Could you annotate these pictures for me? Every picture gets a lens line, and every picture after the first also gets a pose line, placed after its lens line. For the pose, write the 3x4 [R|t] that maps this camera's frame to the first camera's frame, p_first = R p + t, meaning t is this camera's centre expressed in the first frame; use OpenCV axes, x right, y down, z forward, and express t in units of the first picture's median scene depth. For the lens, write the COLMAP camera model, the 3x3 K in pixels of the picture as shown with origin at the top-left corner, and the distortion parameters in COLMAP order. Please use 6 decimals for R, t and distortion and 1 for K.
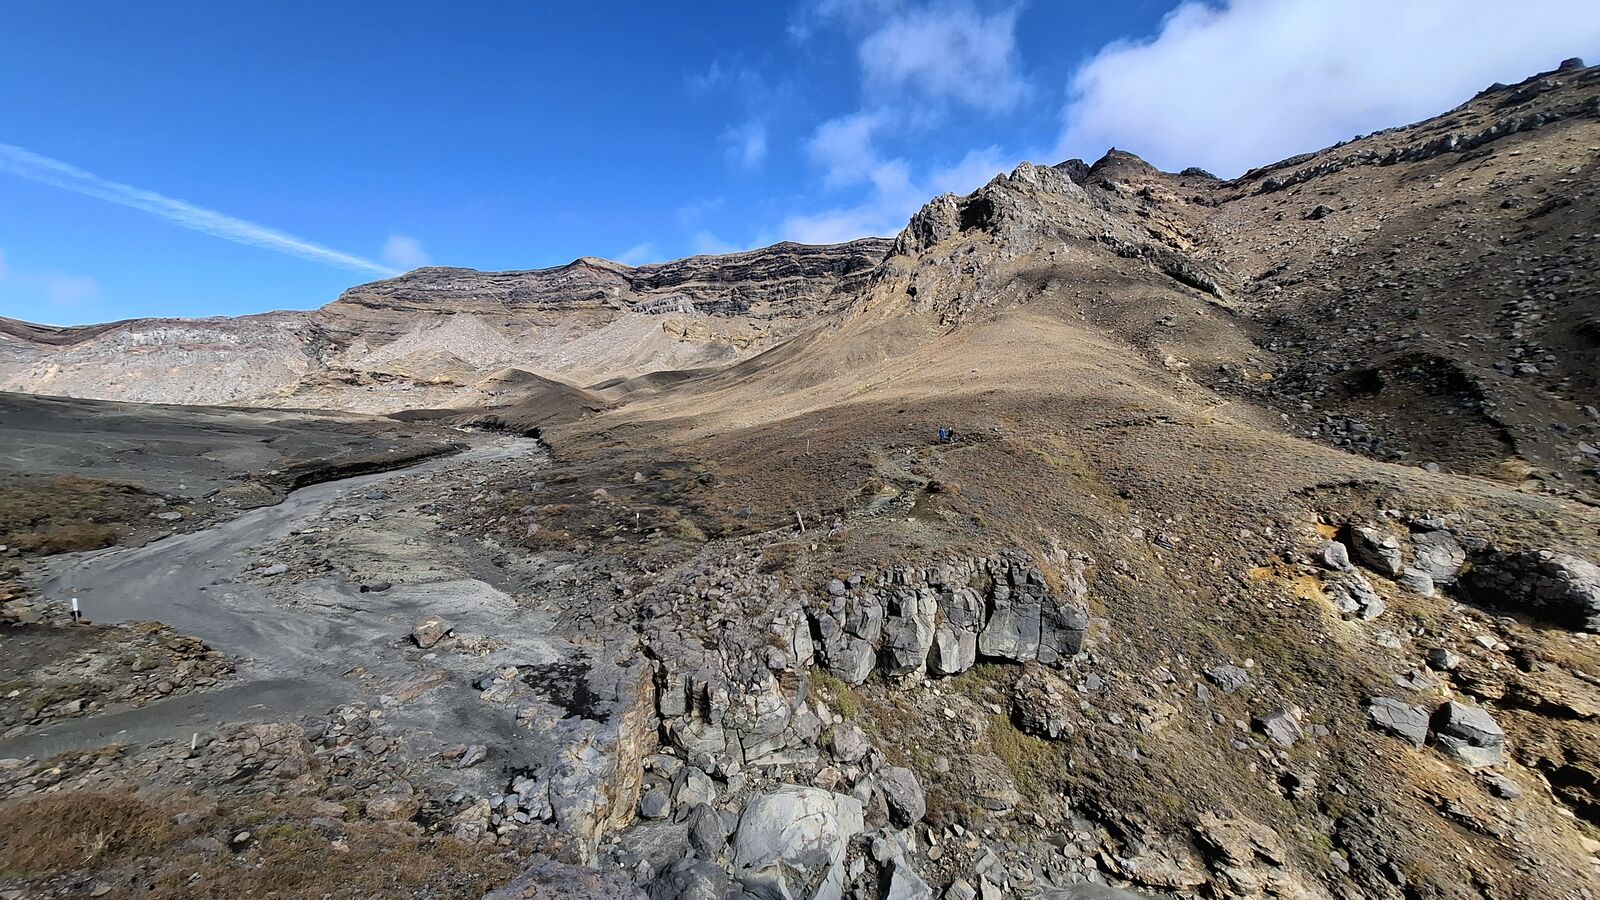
lens RADIAL K [[632.5, 0, 794.2], [0, 632.5, 438.9], [0, 0, 1]] dist [-0.012373, 0.002271]
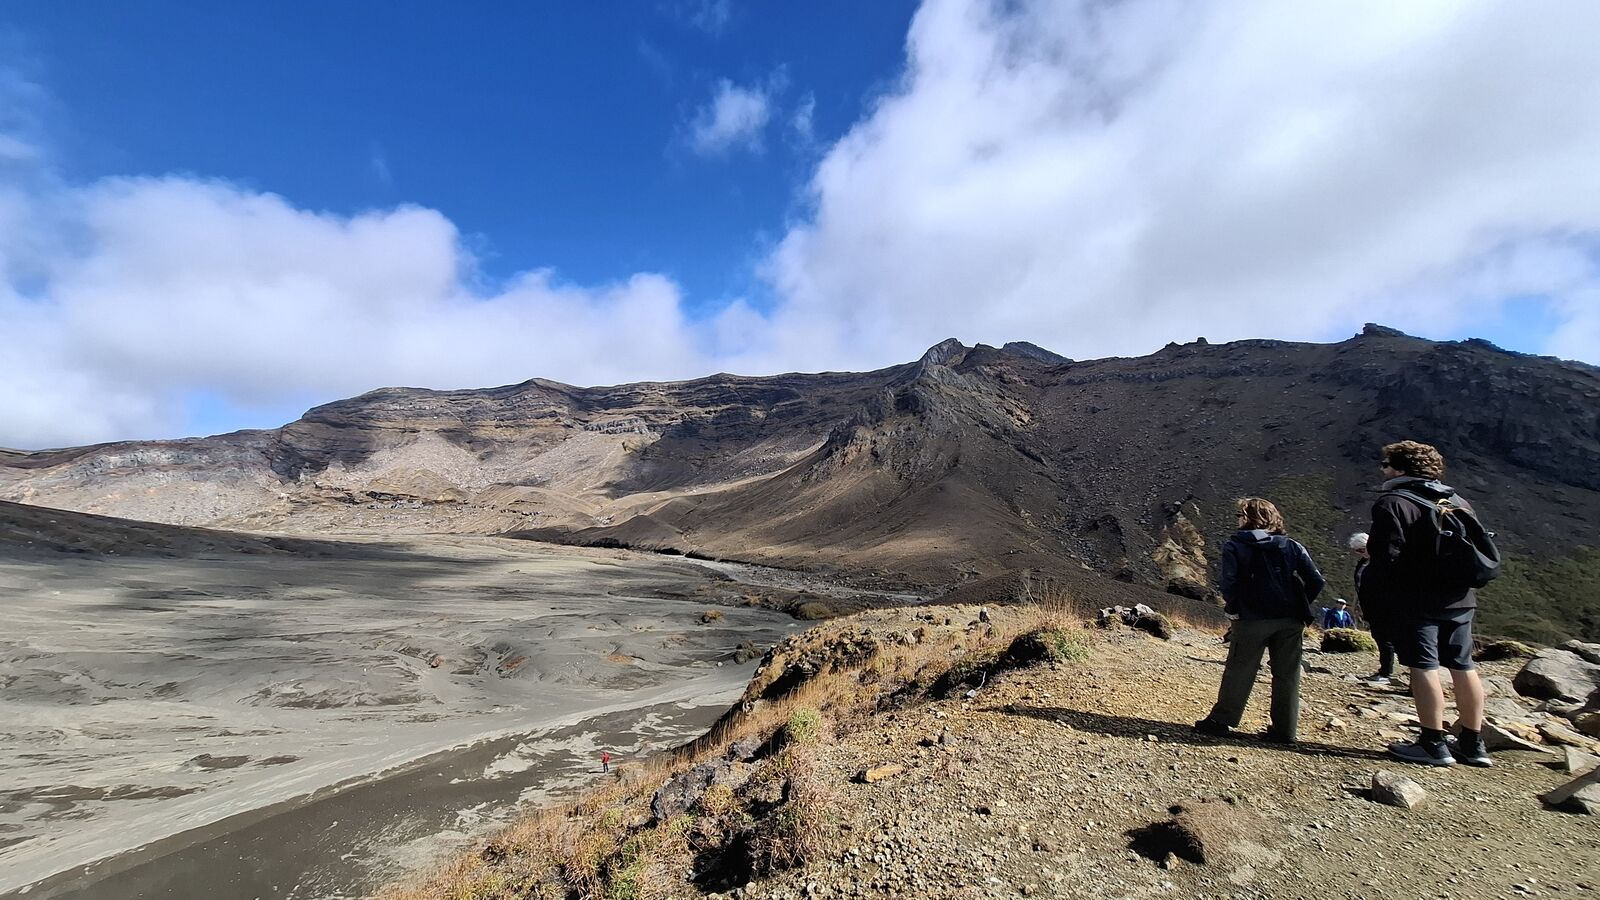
lens RADIAL K [[632.5, 0, 795.1], [0, 632.5, 433.6], [0, 0, 1]] dist [-0.012373, 0.002271]
pose [[0.982710, 0.001768, 0.185145, -0.108636], [0.026874, 0.988003, -0.152078, -0.013856], [-0.183193, 0.154424, 0.970873, -0.189572]]
